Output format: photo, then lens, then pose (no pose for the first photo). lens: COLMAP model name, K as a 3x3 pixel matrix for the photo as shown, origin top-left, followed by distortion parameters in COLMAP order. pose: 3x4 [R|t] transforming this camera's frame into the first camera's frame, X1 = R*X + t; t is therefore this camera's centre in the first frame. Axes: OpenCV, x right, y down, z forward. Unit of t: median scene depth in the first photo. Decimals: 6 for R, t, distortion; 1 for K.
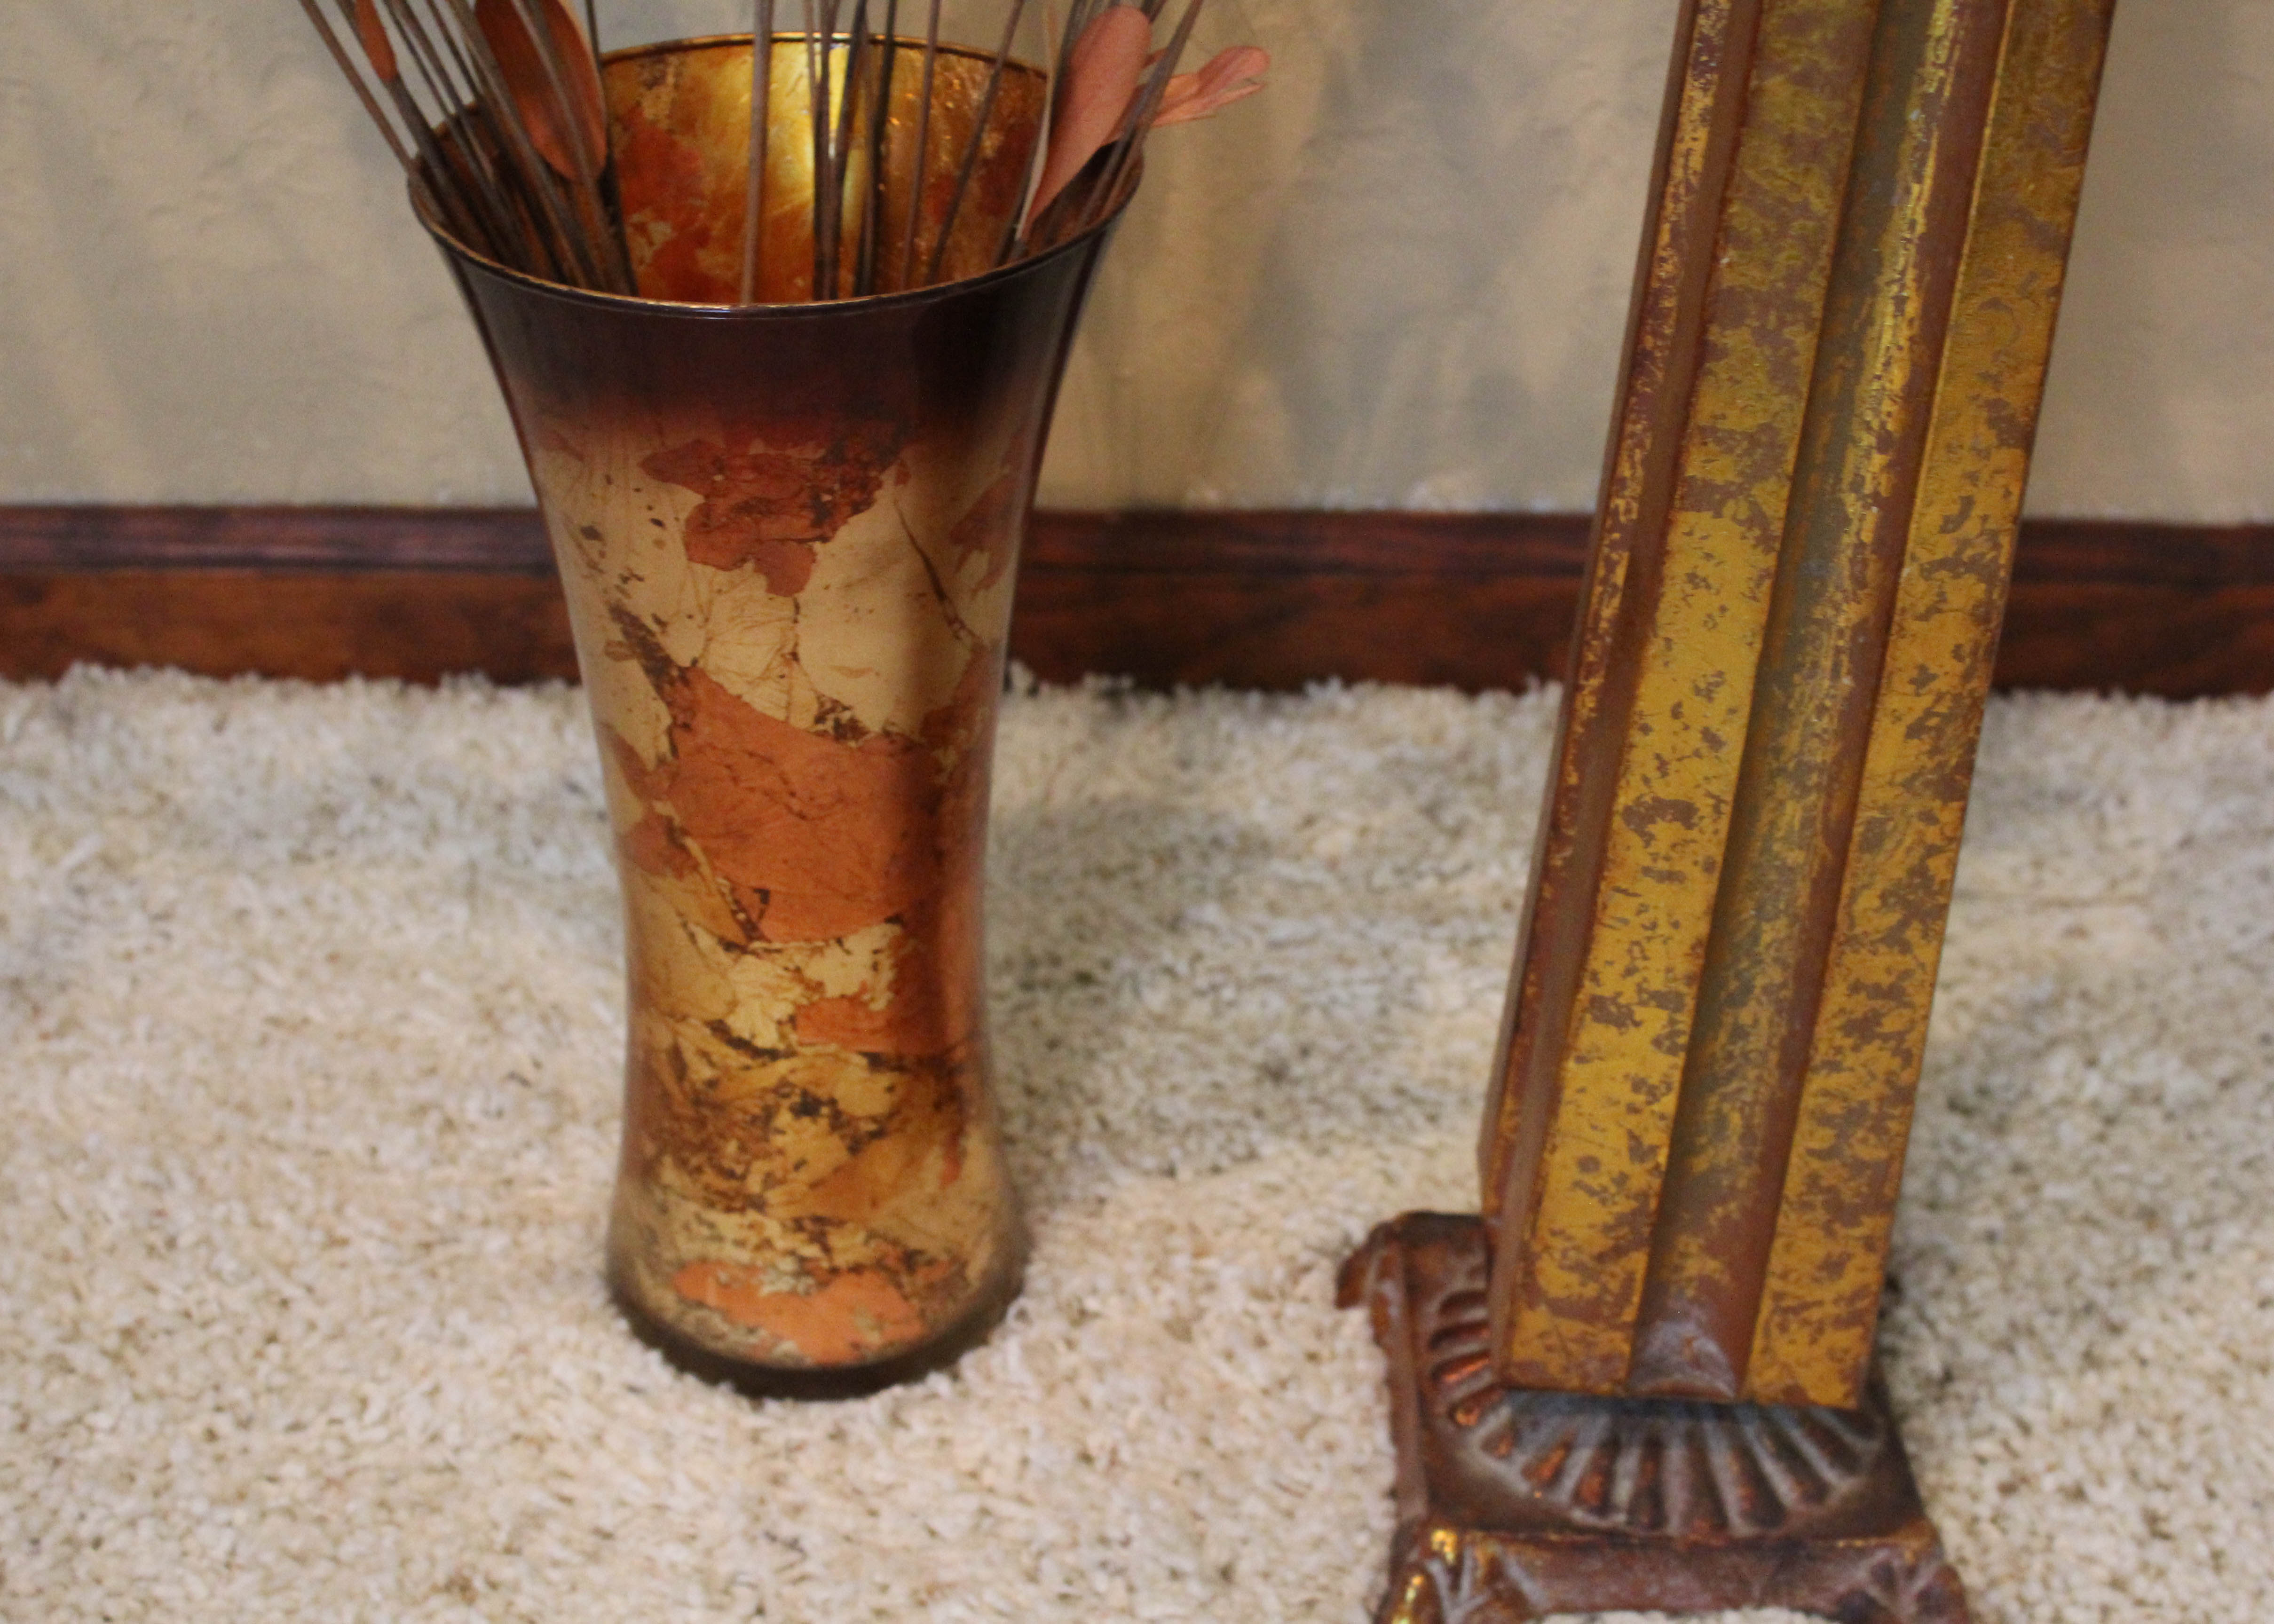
lens RADIAL K [[3688.4, 0, 1111.7], [0, 3688.4, 811.8], [0, 0, 1]] dist [-0.036095, -0.020114]
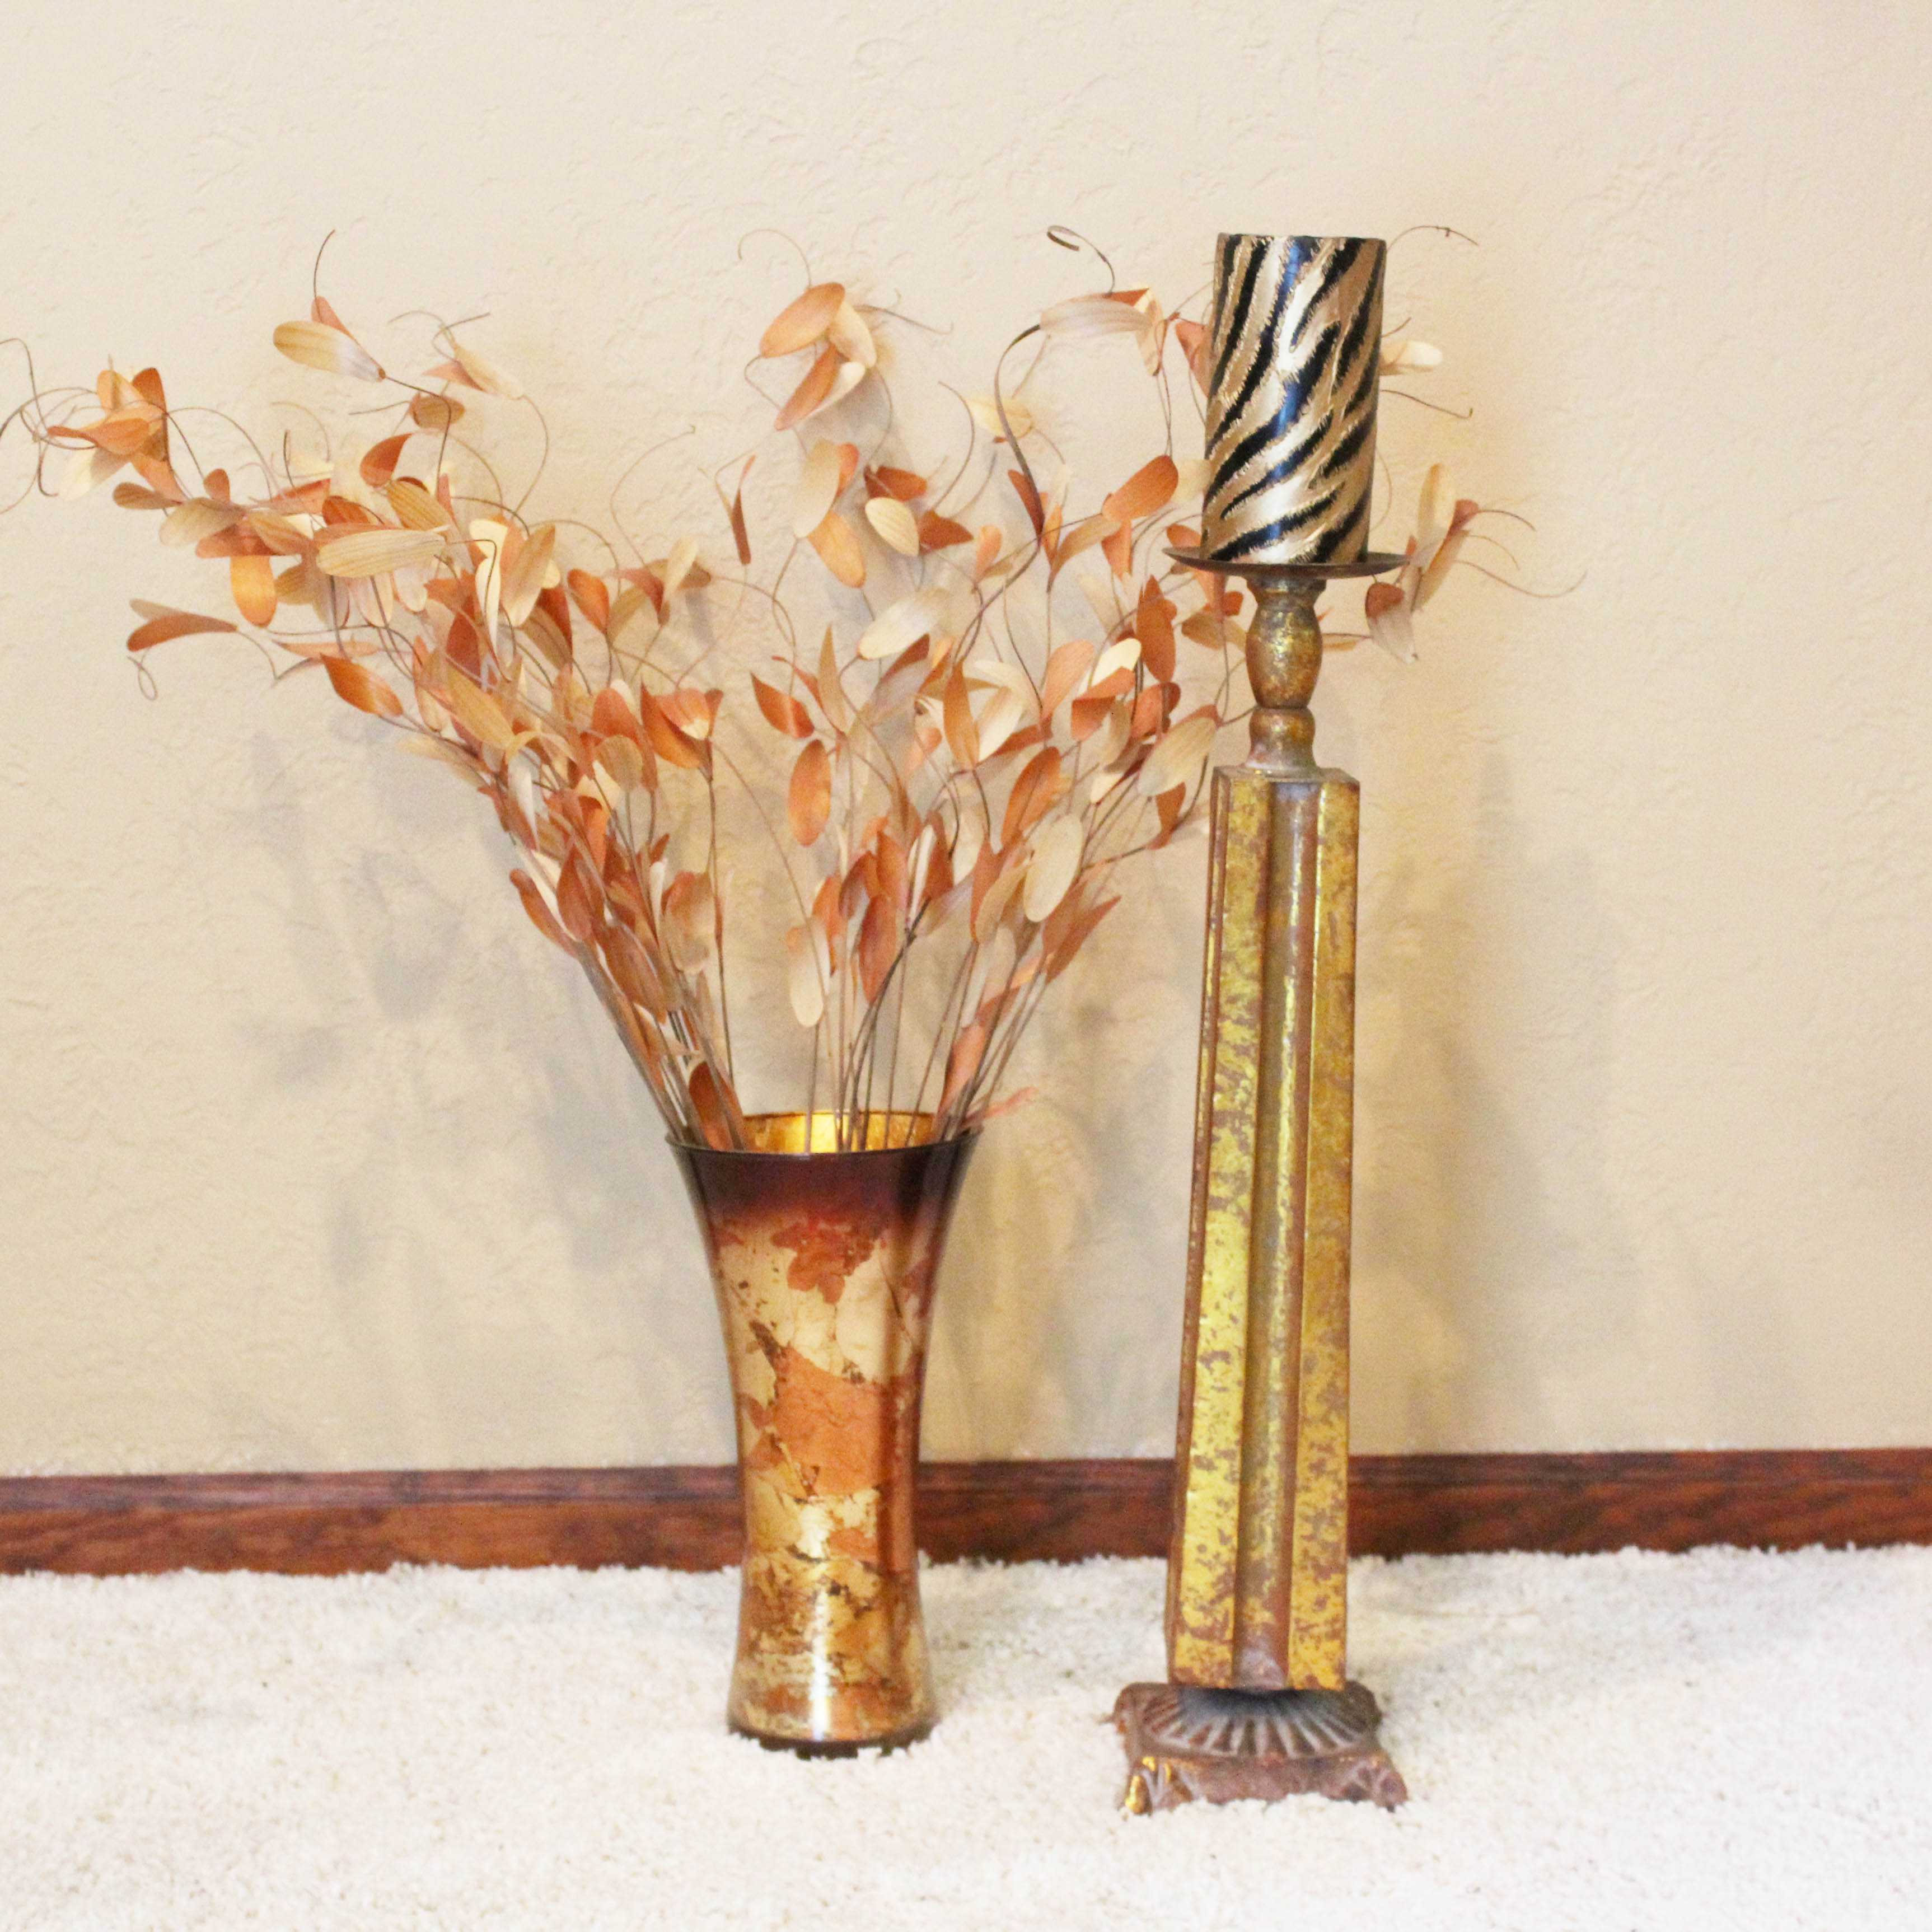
lens RADIAL K [[4220.8, 0, 966.0], [0, 4220.8, 966.0], [0, 0, 1]] dist [-0.073218, -0.141362]
pose [[0.999613, -0.024942, 0.012321, -0.030888], [0.027818, 0.891522, -0.452123, 0.885578], [0.000292, 0.452291, 0.891870, -1.337398]]
